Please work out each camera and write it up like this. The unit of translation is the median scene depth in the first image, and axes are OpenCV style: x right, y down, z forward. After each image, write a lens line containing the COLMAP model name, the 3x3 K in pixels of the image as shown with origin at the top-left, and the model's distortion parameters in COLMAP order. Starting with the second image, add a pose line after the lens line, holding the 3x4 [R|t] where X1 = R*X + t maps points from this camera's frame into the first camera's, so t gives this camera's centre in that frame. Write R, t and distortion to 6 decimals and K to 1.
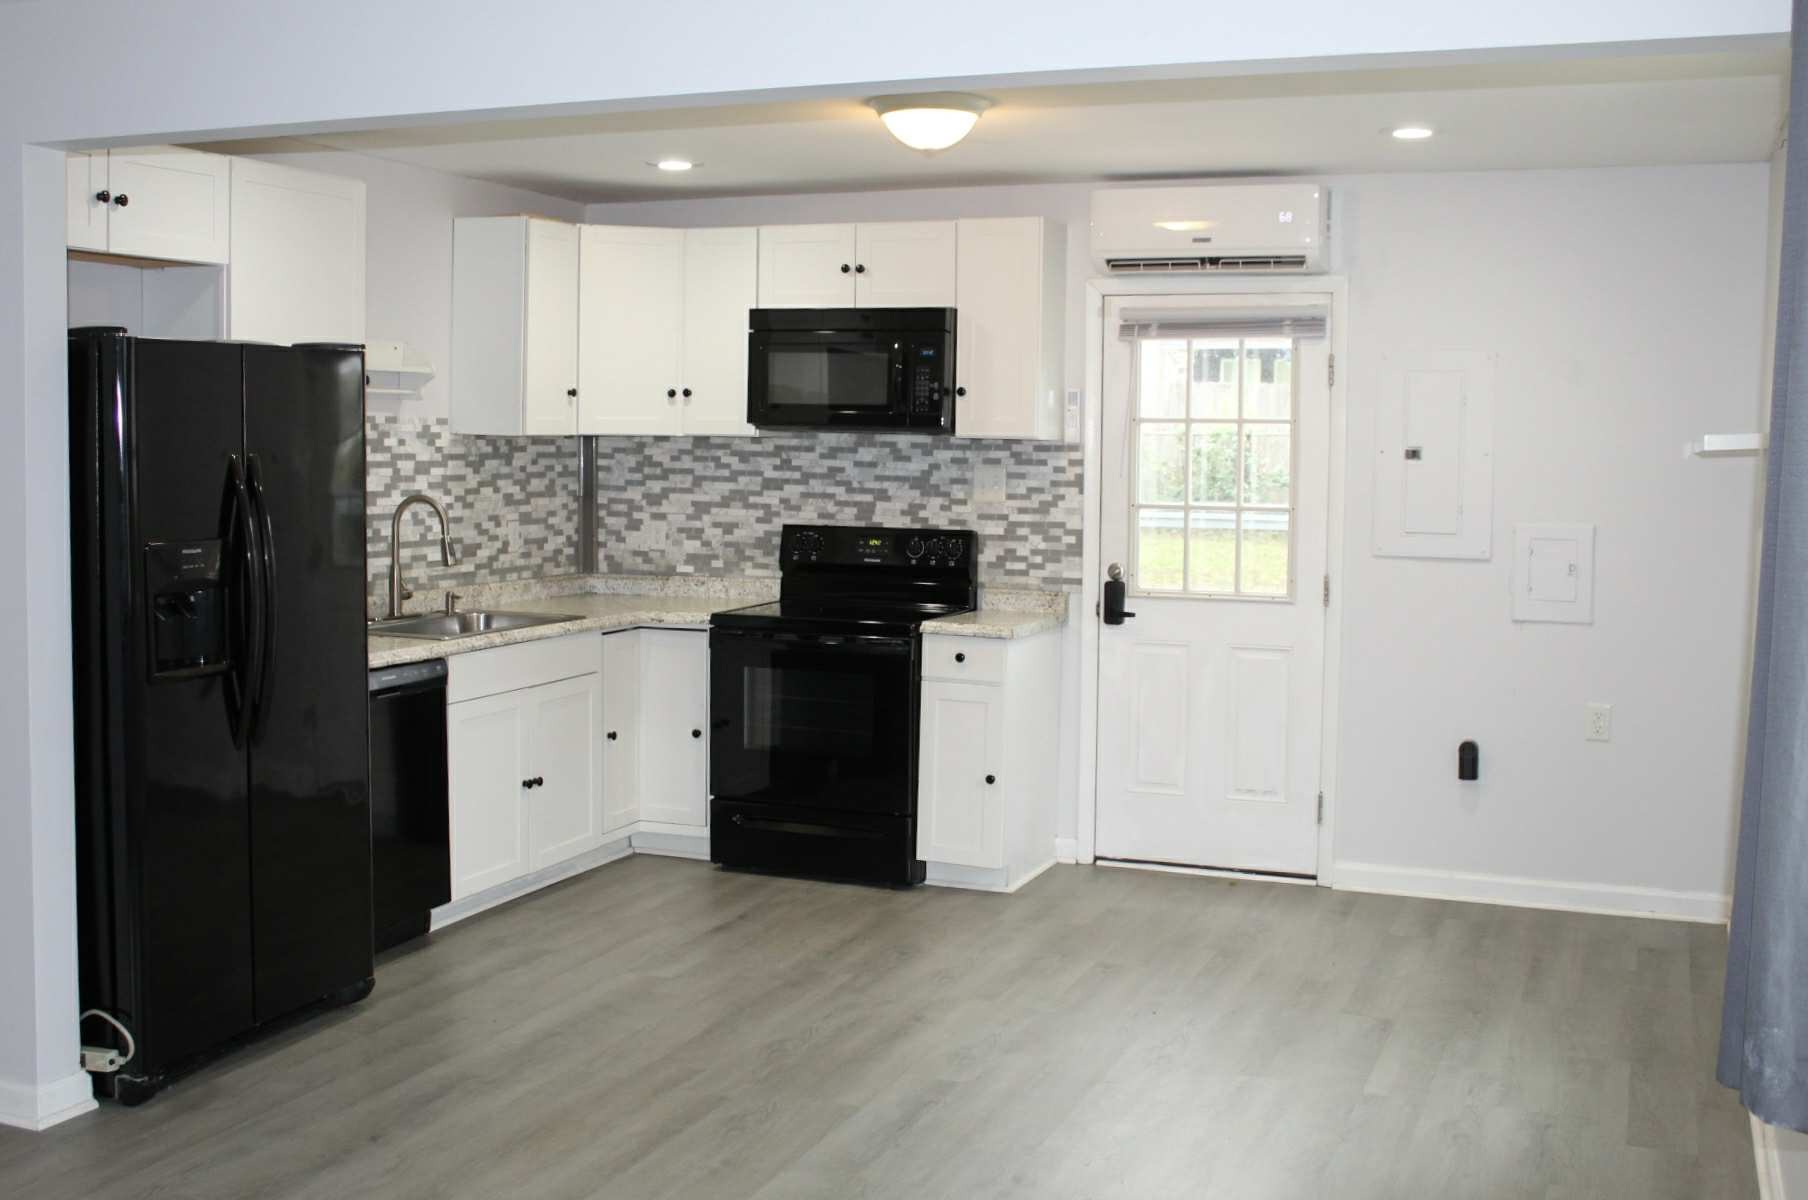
lens RADIAL K [[1898.7, 0, 902.4], [0, 1898.7, 602.0], [0, 0, 1]] dist [-0.145099, 0.000000]
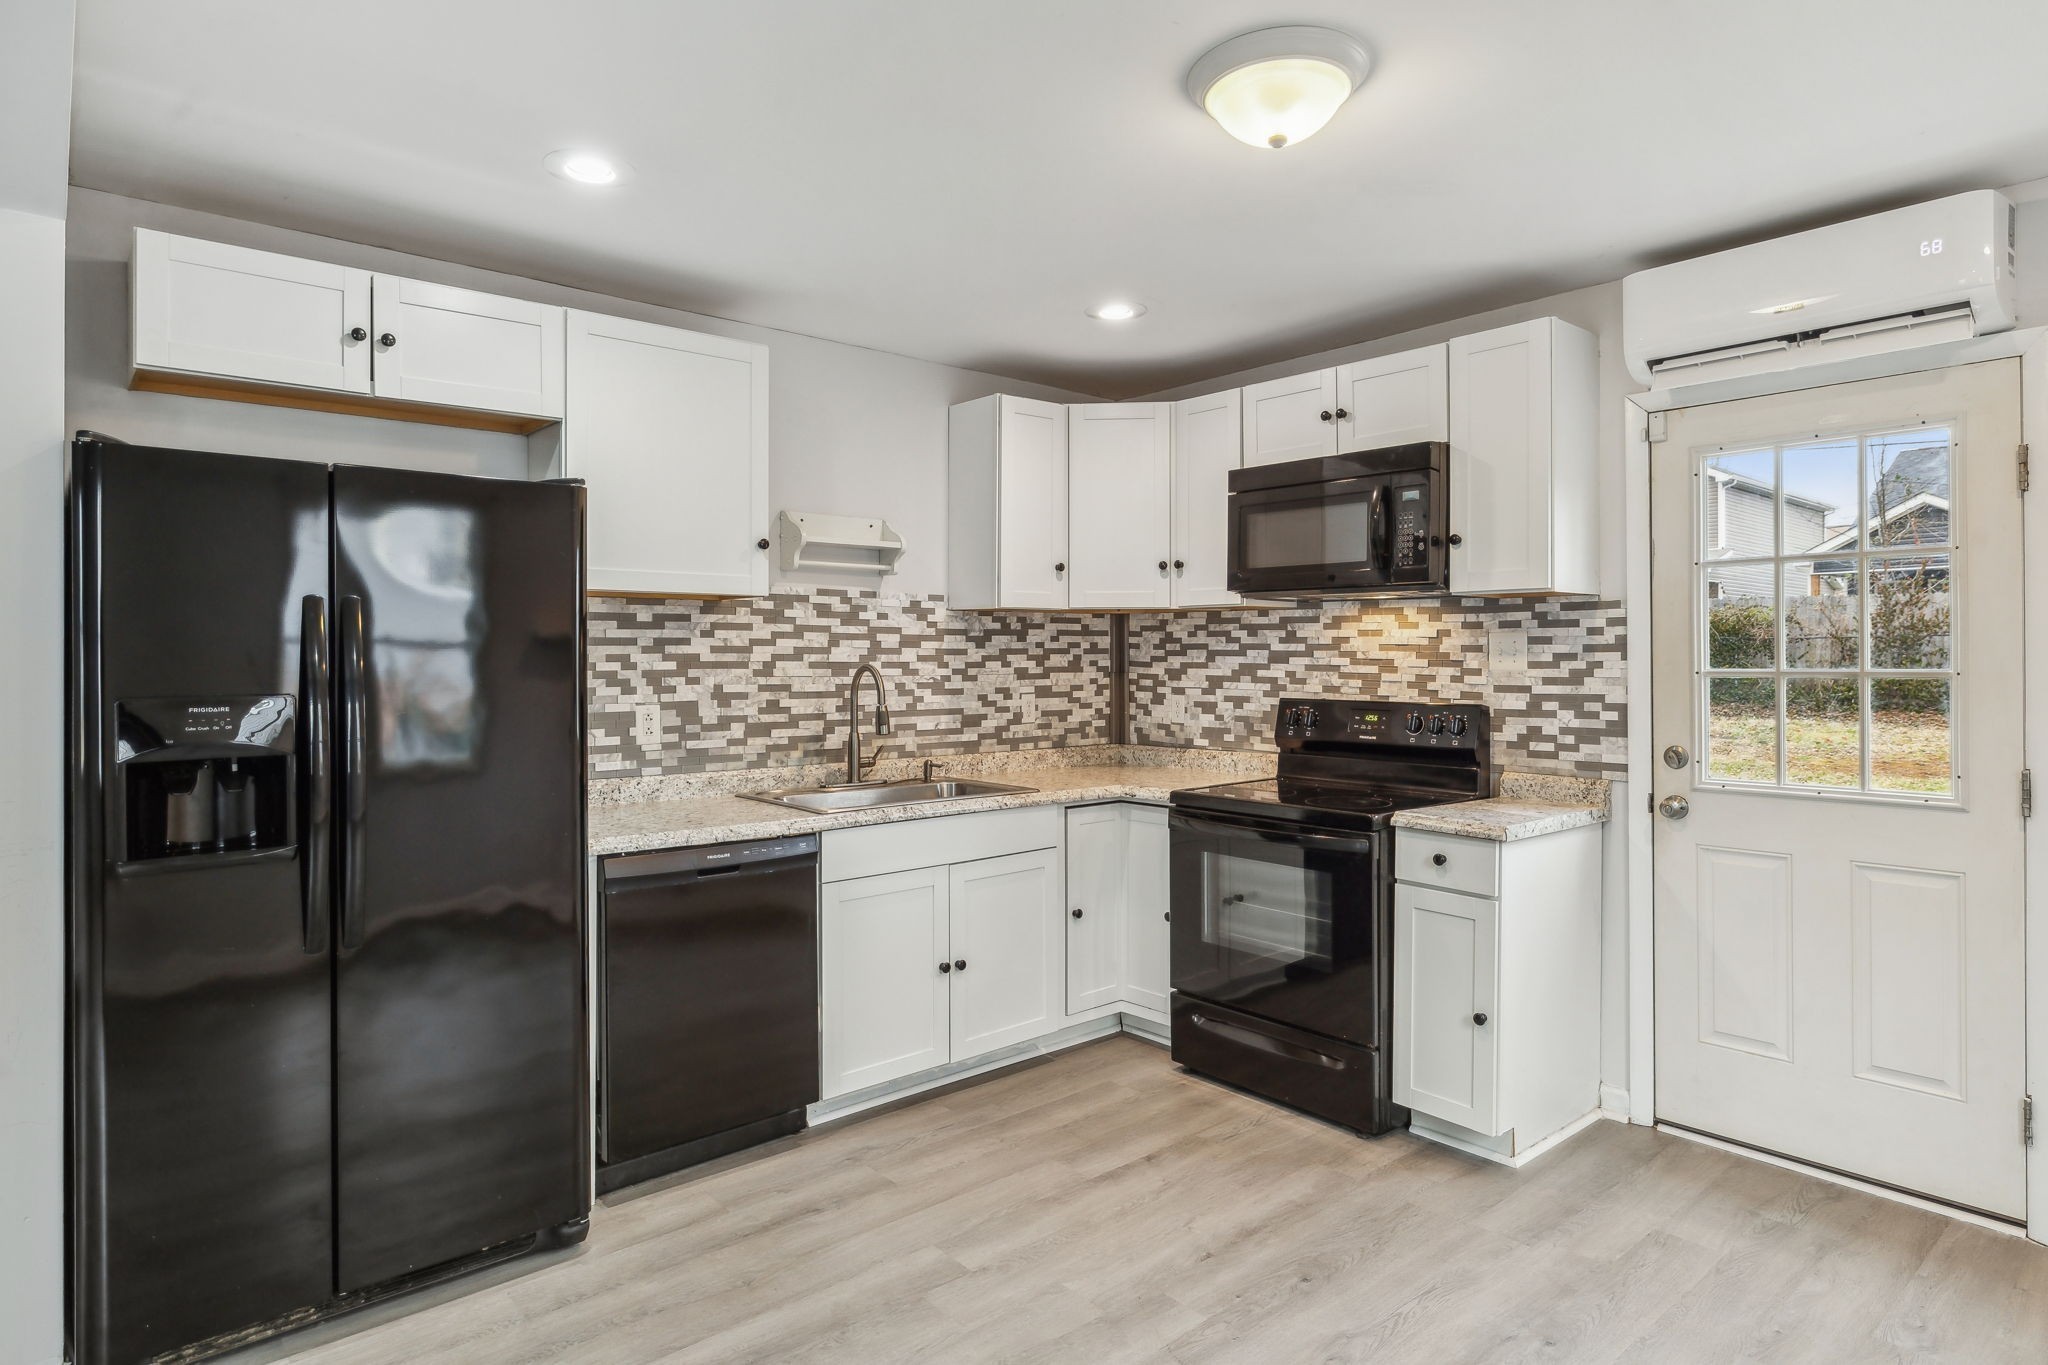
lens RADIAL K [[1132.2, 0, 1031.2], [0, 1132.2, 661.8], [0, 0, 1]] dist [0.001763, -0.002554]
pose [[0.887566, -0.013260, -0.460489, 0.091869], [-0.025663, 0.996610, -0.078163, -0.011615], [0.459964, 0.081192, 0.884218, 0.452556]]
